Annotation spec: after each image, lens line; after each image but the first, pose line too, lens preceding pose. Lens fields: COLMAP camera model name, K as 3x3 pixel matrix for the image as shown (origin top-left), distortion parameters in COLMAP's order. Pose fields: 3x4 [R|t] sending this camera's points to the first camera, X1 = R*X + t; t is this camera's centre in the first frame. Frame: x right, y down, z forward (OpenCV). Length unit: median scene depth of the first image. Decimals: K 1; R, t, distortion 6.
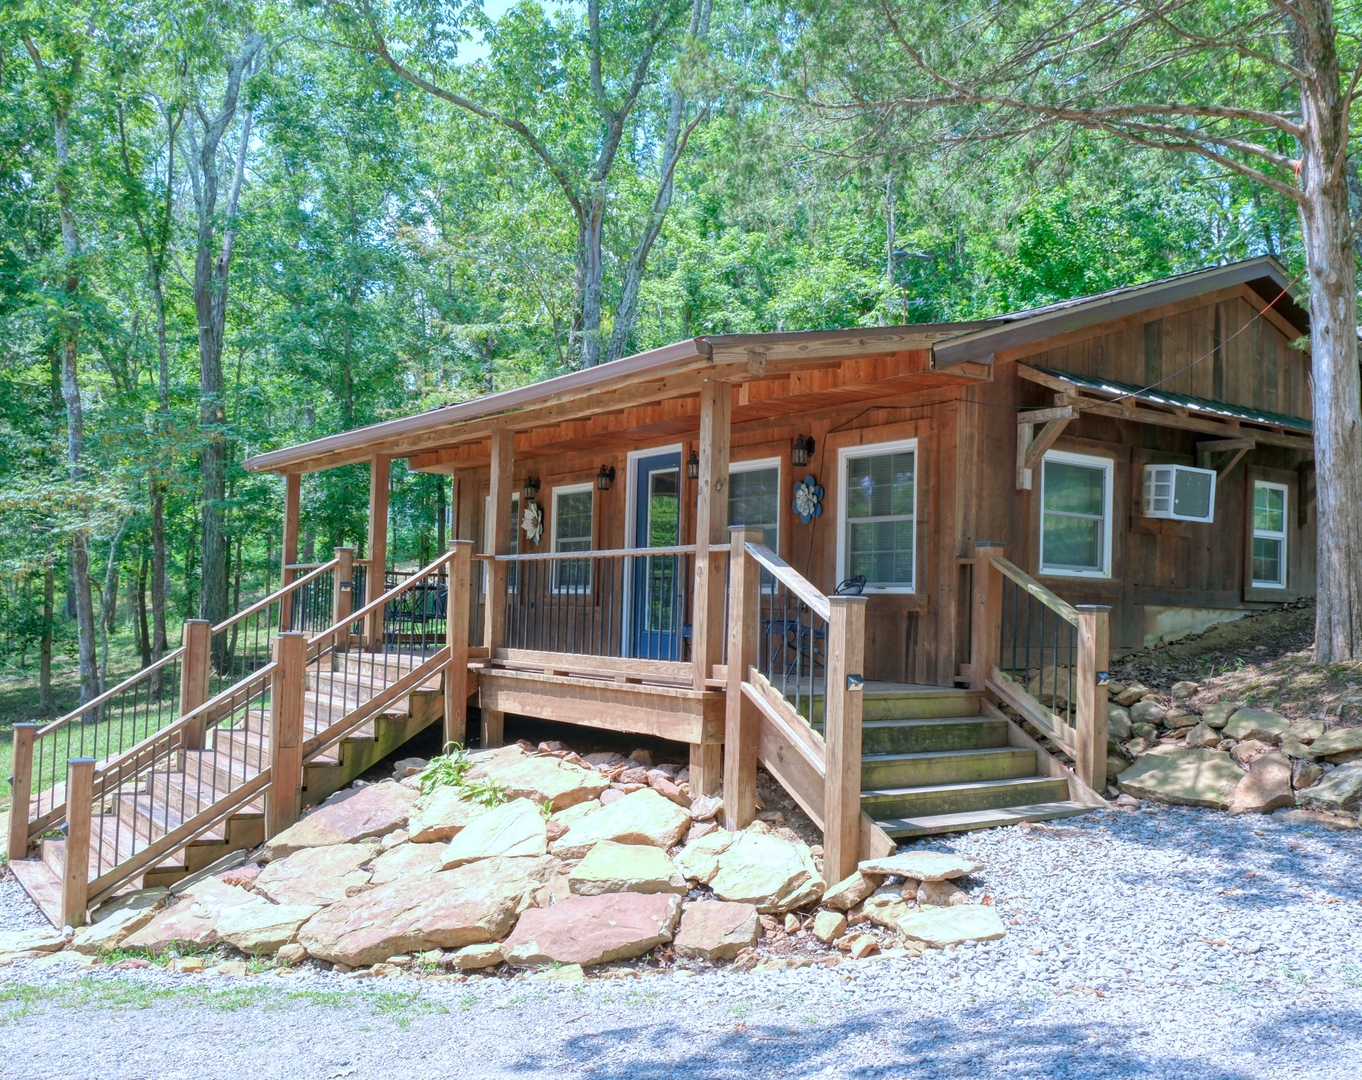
lens RADIAL K [[1269.2, 0, 681.0], [0, 1269.2, 540.0], [0, 0, 1]] dist [-0.034477, -0.005070]
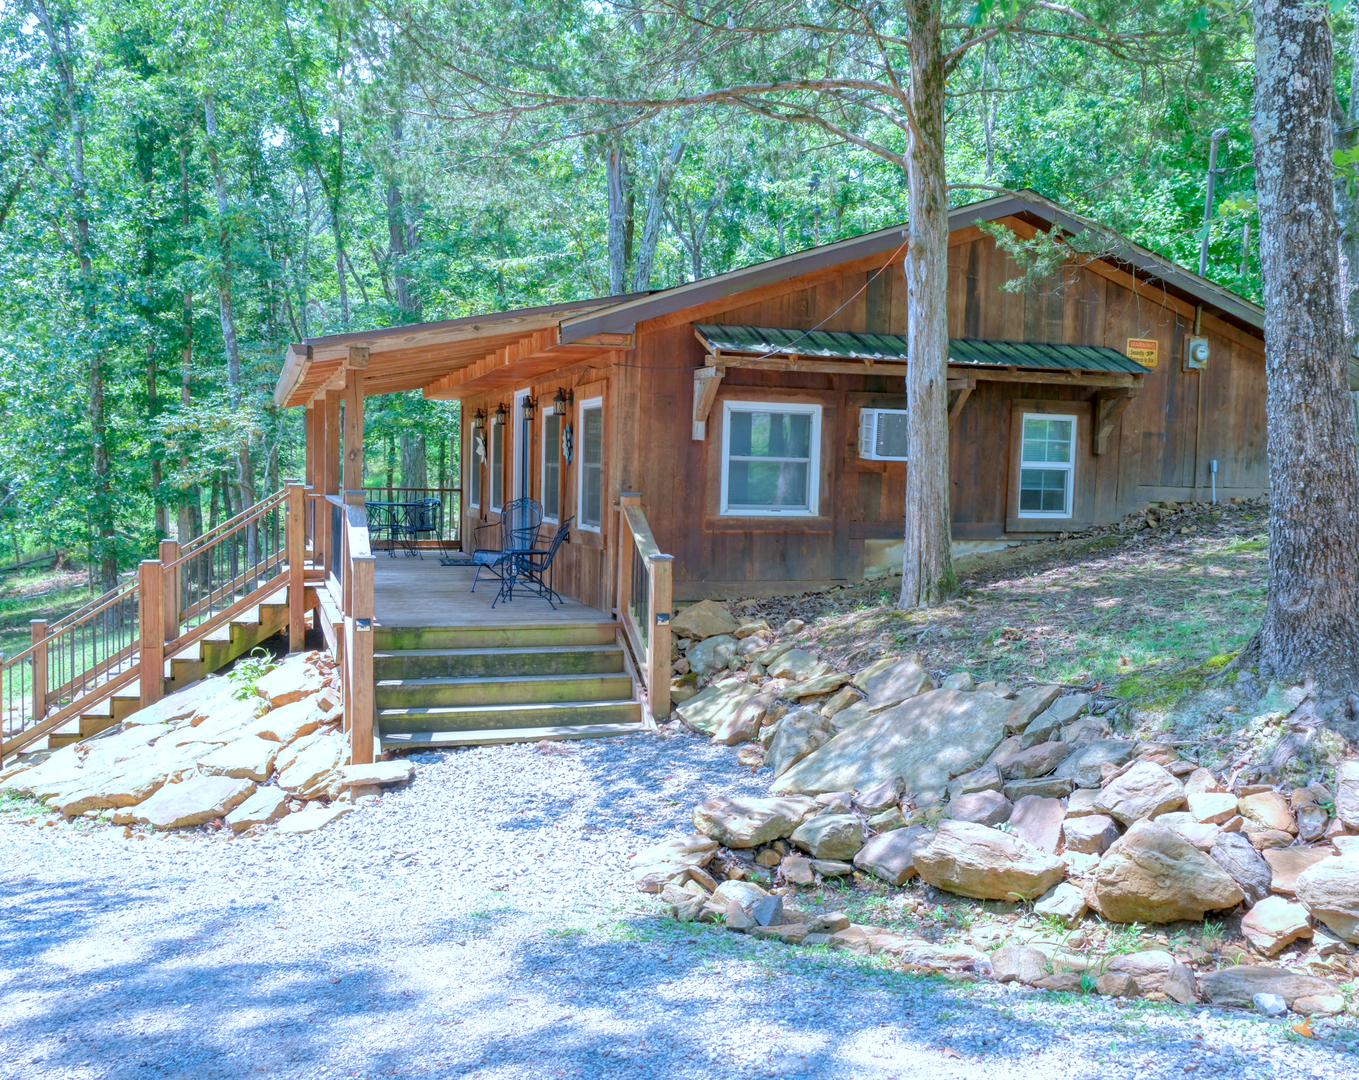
lens RADIAL K [[1250.1, 0, 679.5], [0, 1250.1, 540.0], [0, 0, 1]] dist [-0.031652, 0.008320]
pose [[0.958103, 0.008725, -0.286290, 0.646388], [0.021661, 0.994466, 0.102801, -0.074759], [0.285603, -0.104695, 0.952612, -0.063952]]
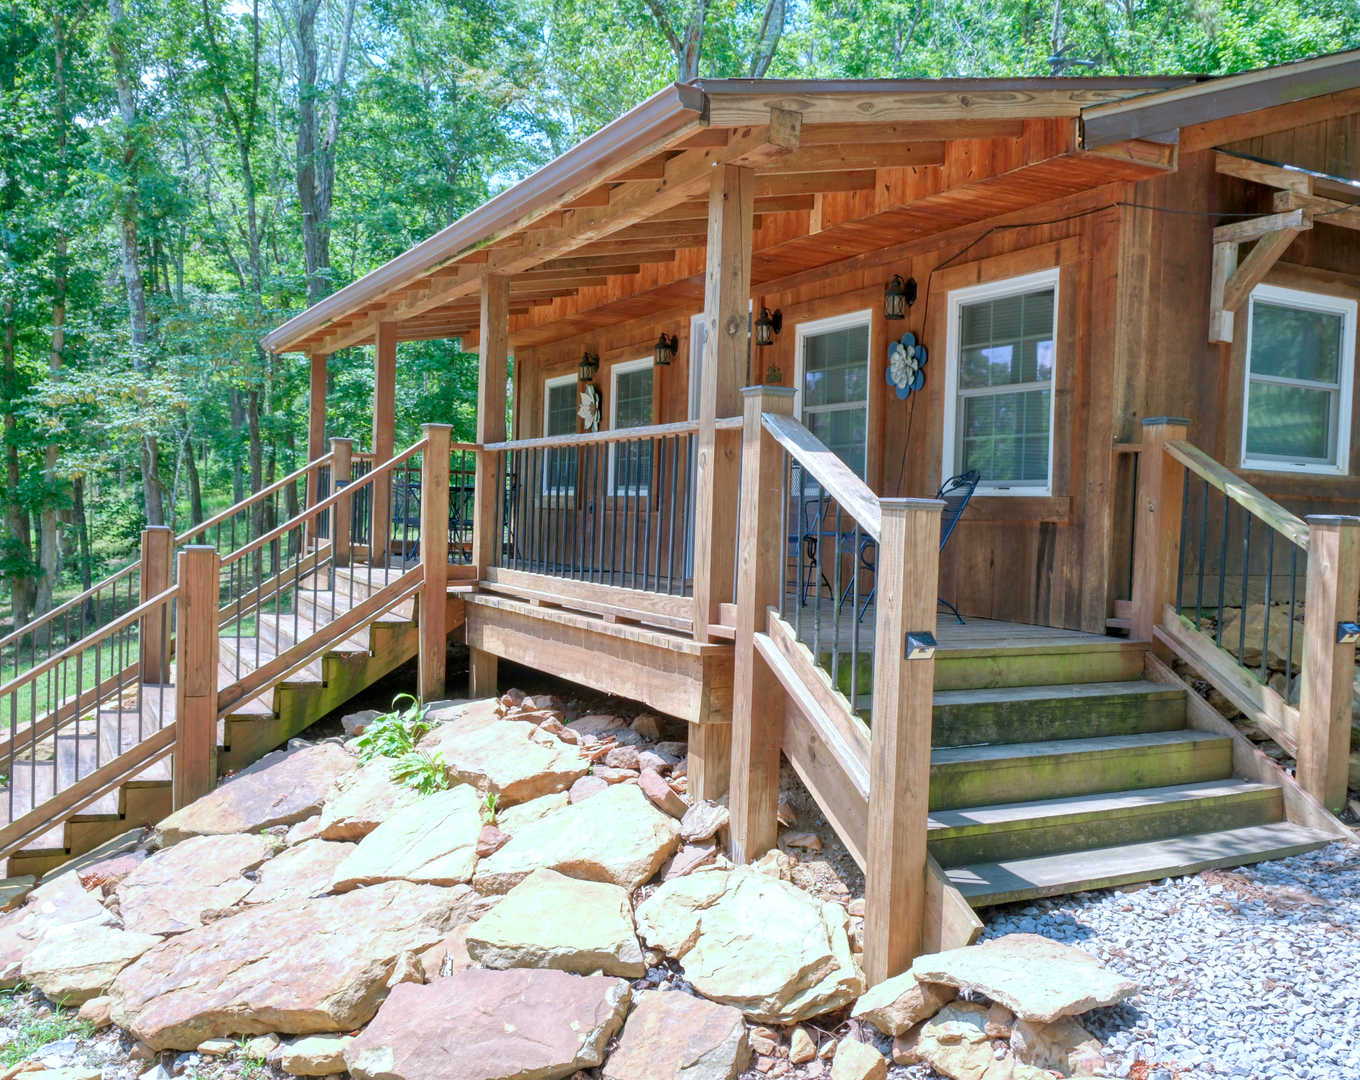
lens RADIAL K [[1251.0, 0, 680.0], [0, 1251.0, 540.0], [0, 0, 1]] dist [-0.031652, 0.008320]
pose [[0.991002, 0.007320, -0.133643, 0.085136], [0.002927, 0.997080, 0.076312, 0.015512], [0.133812, -0.076016, 0.988087, 0.340847]]
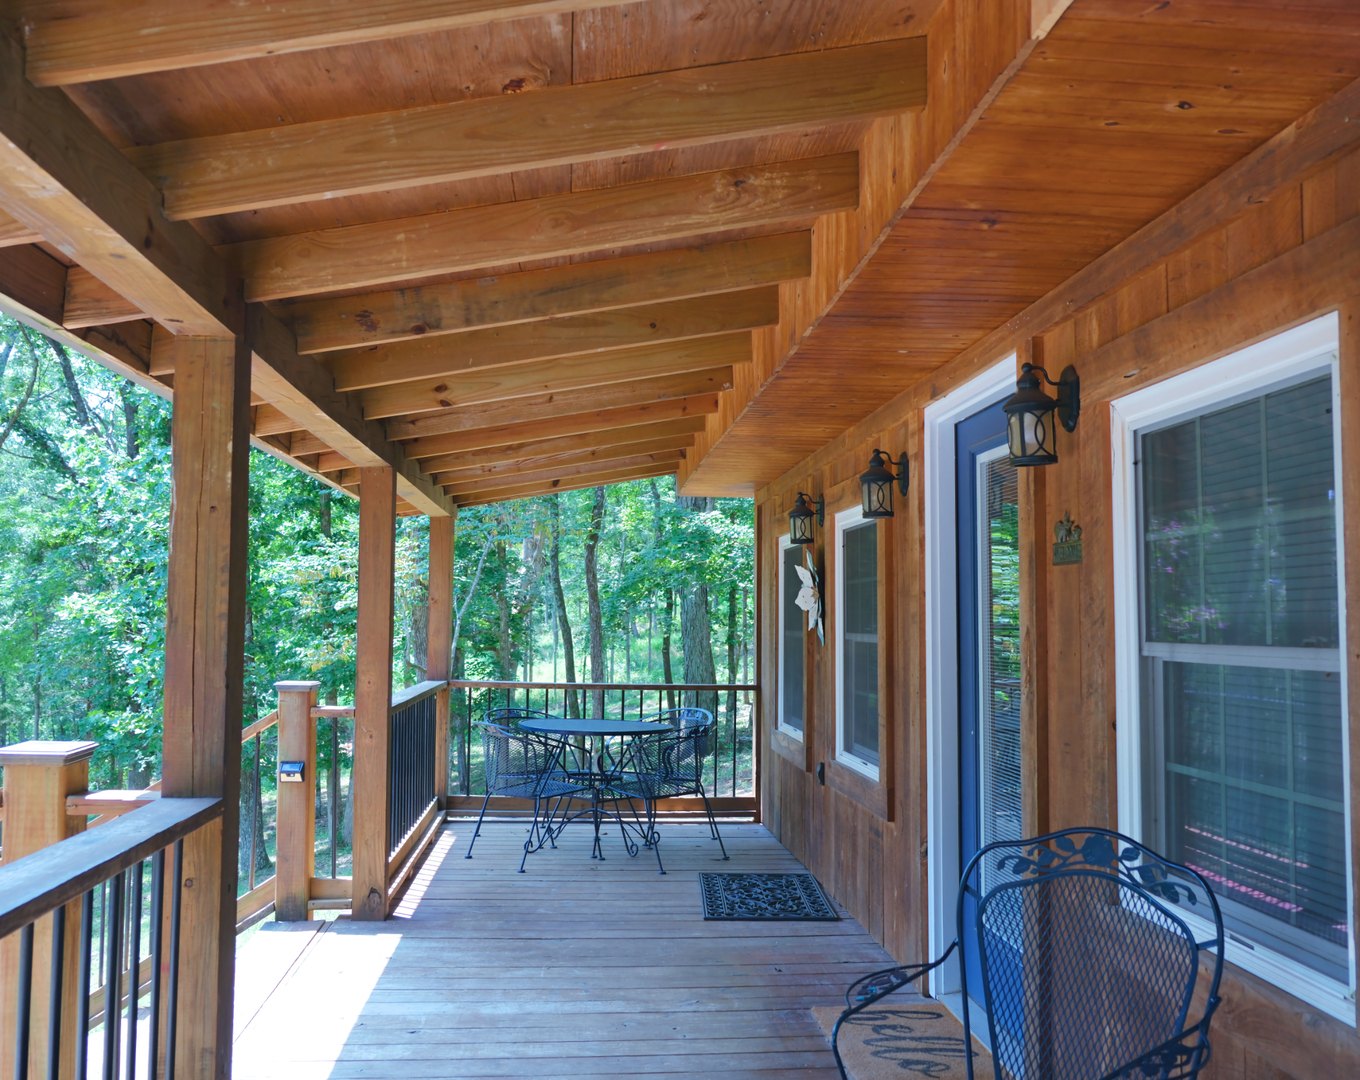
lens RADIAL K [[1251.0, 0, 680.0], [0, 1251.0, 540.0], [0, 0, 1]] dist [-0.031652, 0.008320]
pose [[0.865611, -0.054159, -0.497779, 0.108497], [0.045729, 0.998529, -0.029122, -0.037591], [0.498624, 0.002446, 0.866815, 1.010226]]
